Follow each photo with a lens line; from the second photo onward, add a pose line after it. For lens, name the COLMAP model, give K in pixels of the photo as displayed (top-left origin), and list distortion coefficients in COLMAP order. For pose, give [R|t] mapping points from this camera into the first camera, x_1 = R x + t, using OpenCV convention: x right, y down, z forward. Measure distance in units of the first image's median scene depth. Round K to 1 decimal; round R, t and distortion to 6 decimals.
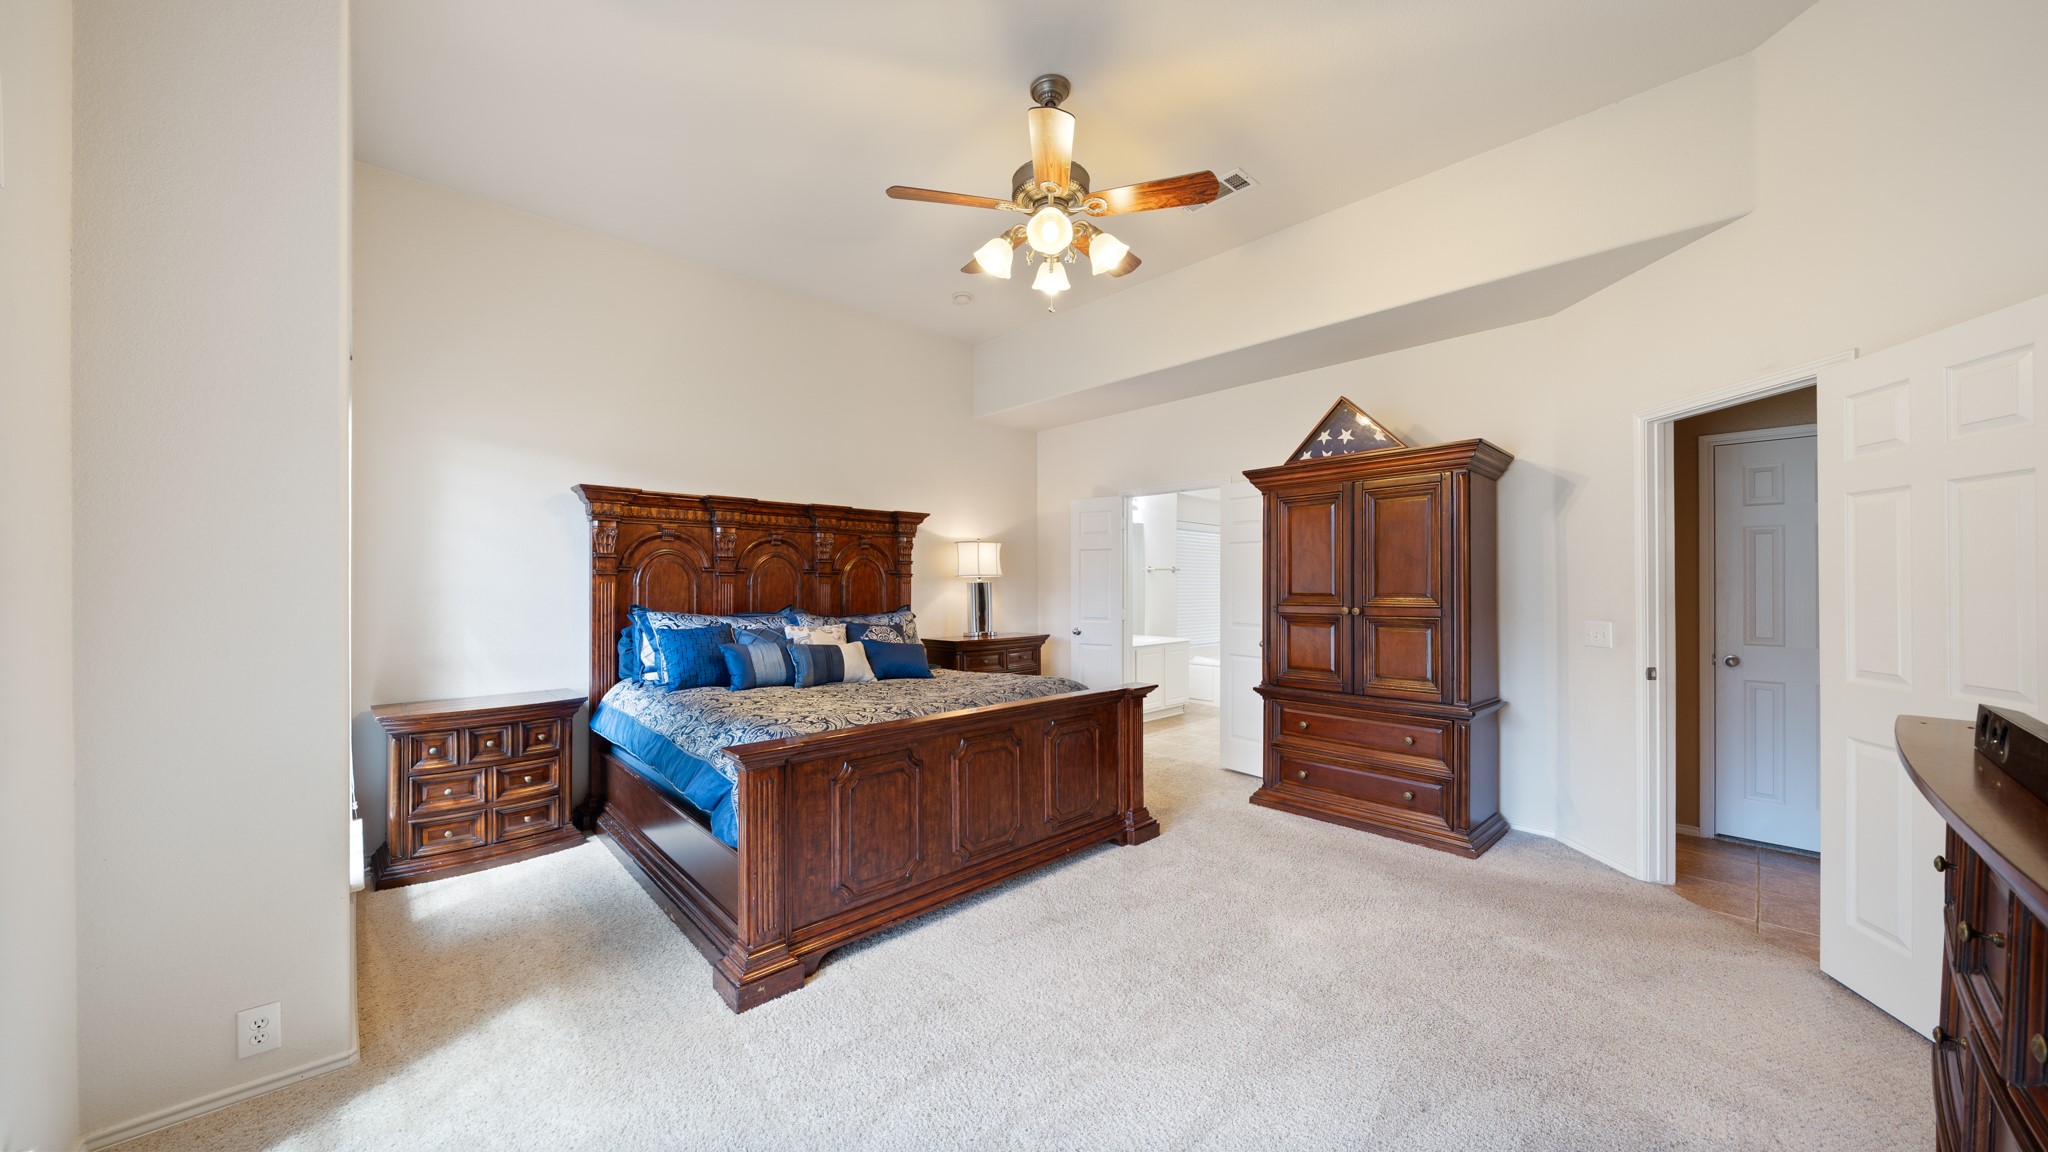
lens RADIAL K [[704.4, 0, 1020.8], [0, 704.4, 580.5], [0, 0, 1]] dist [0.000638, -0.000001]
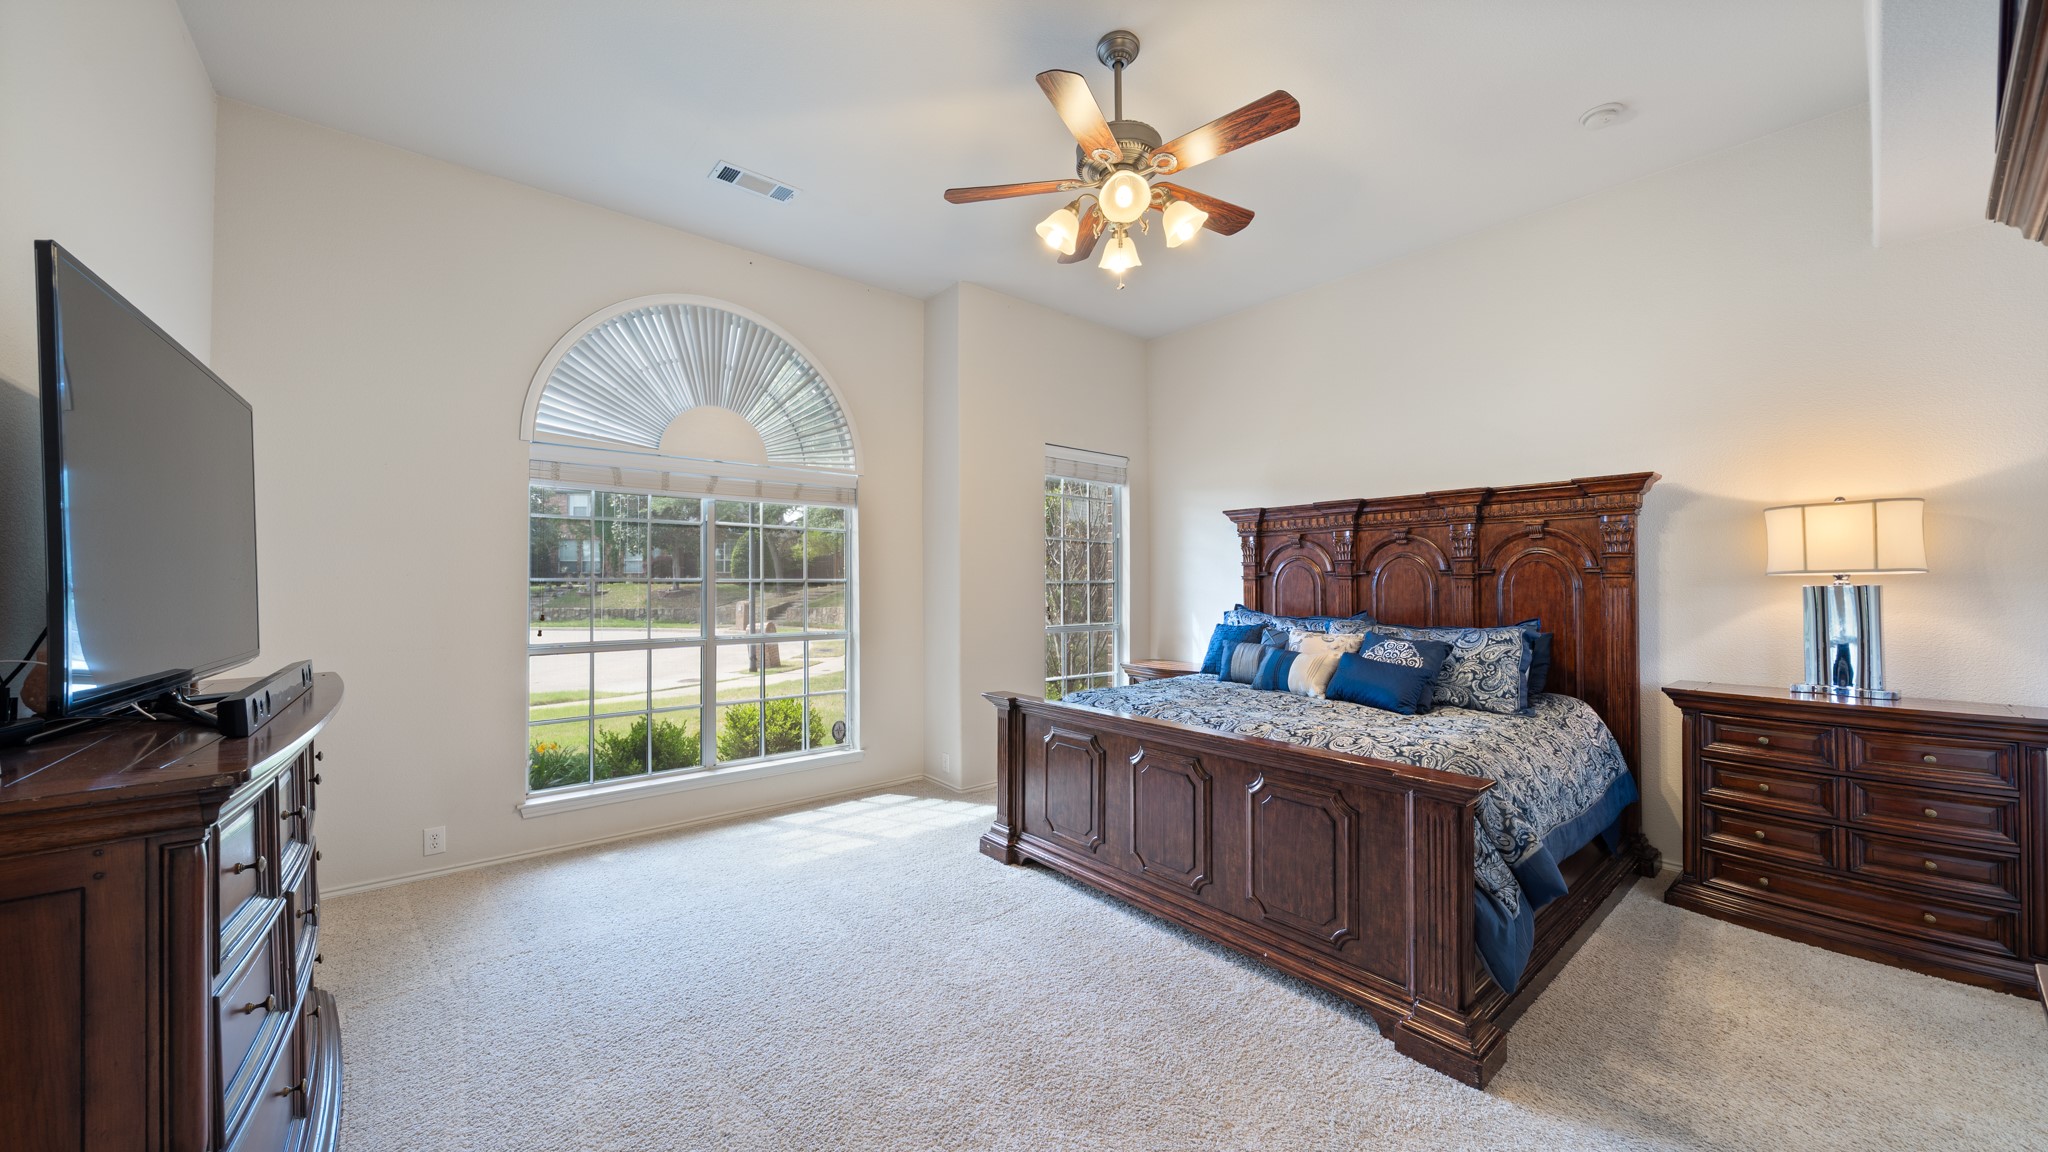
lens RADIAL K [[718.1, 0, 1012.5], [0, 718.1, 582.7], [0, 0, 1]] dist [-0.002663, 0.000001]
pose [[-0.071999, -0.002949, -0.997400, 0.637649], [0.001715, 0.999994, -0.003080, 0.000260], [0.997403, -0.001932, -0.071993, 0.613068]]
